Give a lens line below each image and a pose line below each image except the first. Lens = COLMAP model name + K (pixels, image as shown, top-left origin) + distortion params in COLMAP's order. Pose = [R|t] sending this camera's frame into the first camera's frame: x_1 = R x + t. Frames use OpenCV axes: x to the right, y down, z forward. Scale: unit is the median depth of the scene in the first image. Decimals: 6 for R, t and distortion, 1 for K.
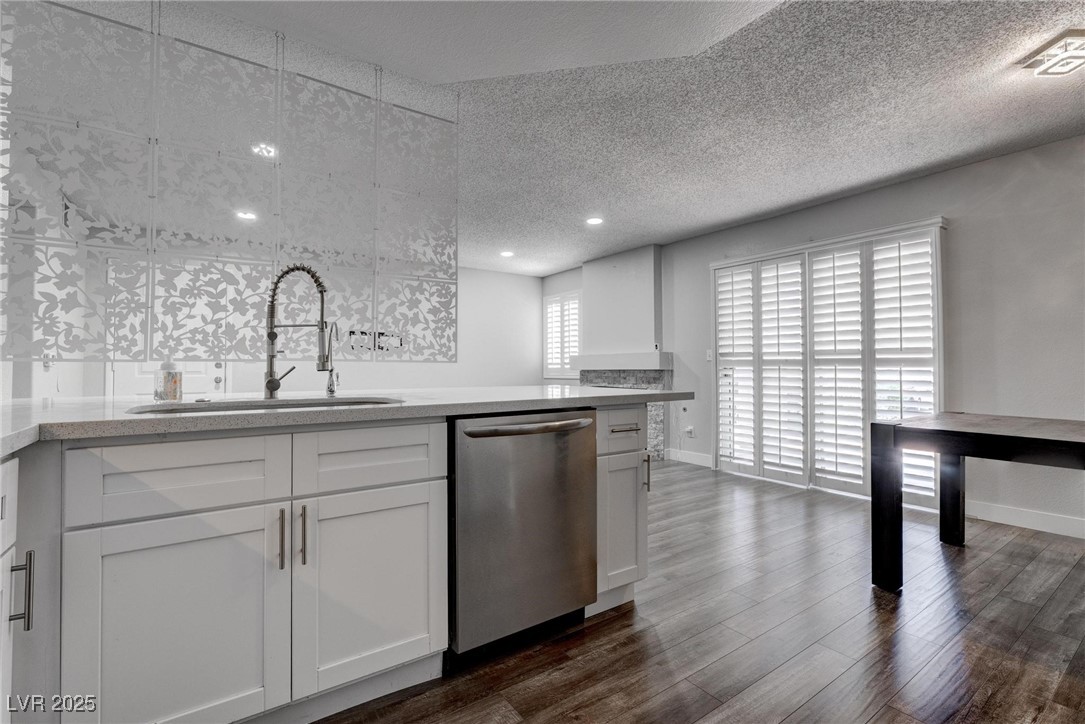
lens RADIAL K [[494.5, 0, 541.7], [0, 494.5, 355.9], [0, 0, 1]] dist [-0.020433, 0.006870]
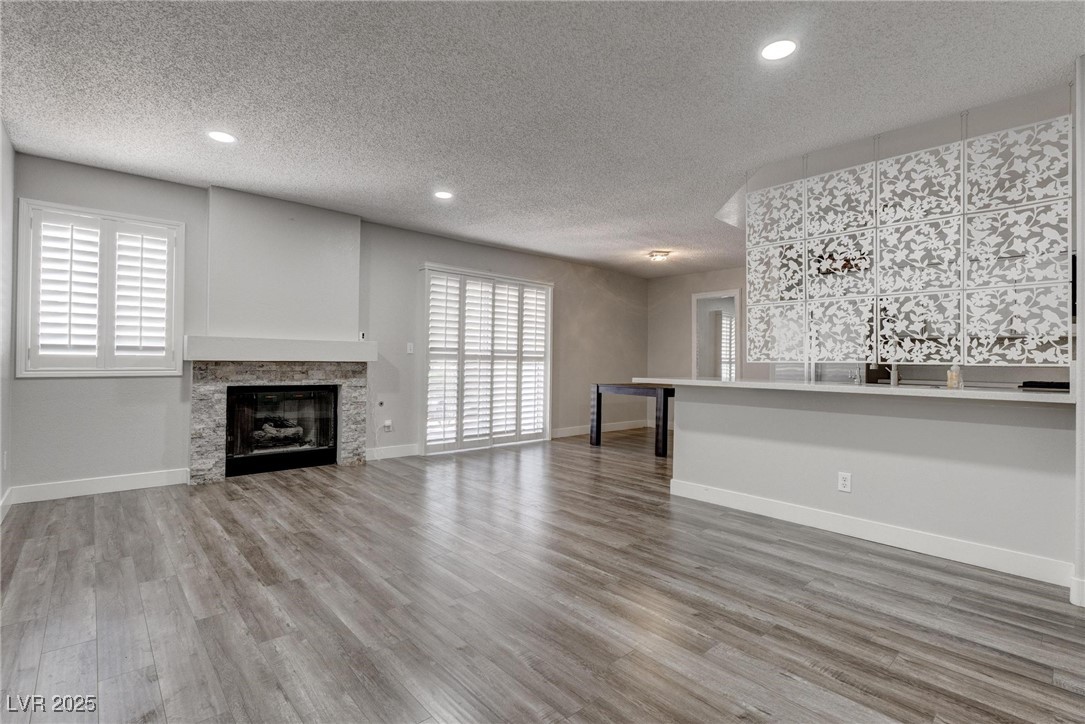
lens RADIAL K [[494.5, 0, 540.2], [0, 494.5, 363.0], [0, 0, 1]] dist [-0.020433, 0.006870]
pose [[-0.124442, -0.003805, 0.992220, -1.207871], [-0.038931, 0.999241, -0.001050, 0.032579], [-0.991463, -0.038758, -0.124496, 1.421409]]
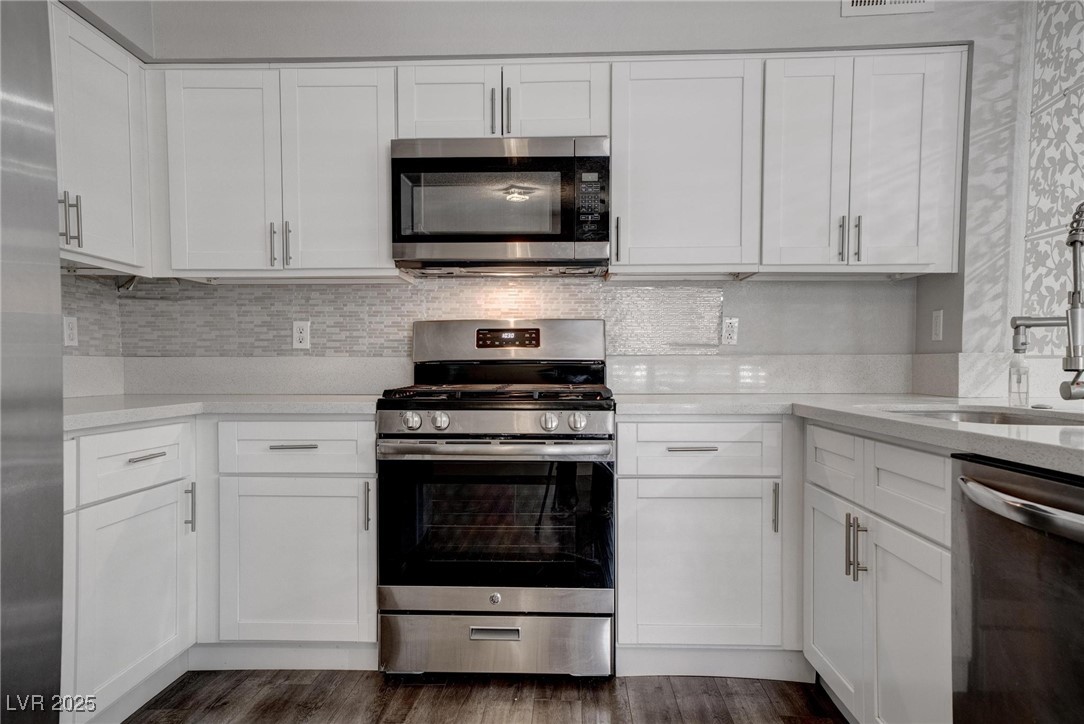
lens RADIAL K [[751.3, 0, 538.1], [0, 751.3, 389.8], [0, 0, 1]] dist [0.019920, 0.045026]
pose [[-0.605277, 0.027474, -0.795540, 0.422574], [0.016543, 0.999622, 0.021936, 0.012171], [0.795843, 0.000116, -0.605503, 0.597576]]
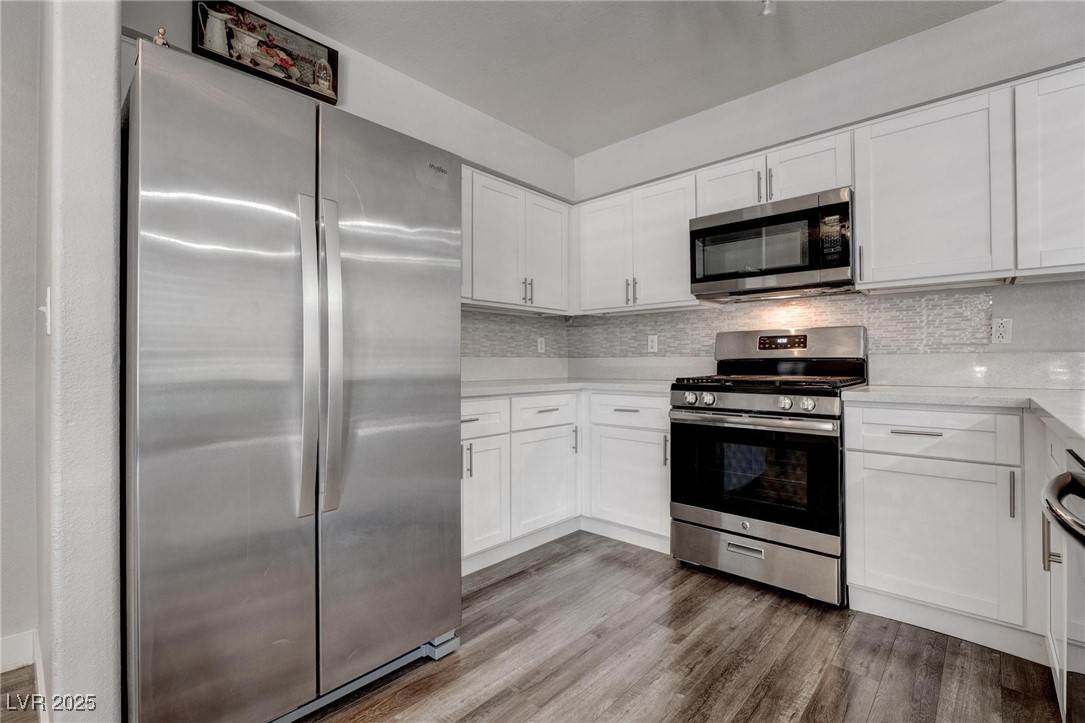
lens RADIAL K [[494.5, 0, 542.2], [0, 494.5, 358.9], [0, 0, 1]] dist [-0.020433, 0.006870]
pose [[-0.976808, -0.000416, -0.214117, 0.283542], [0.005269, 0.999649, -0.025982, 0.015909], [0.214053, -0.026508, -0.976462, 0.743500]]
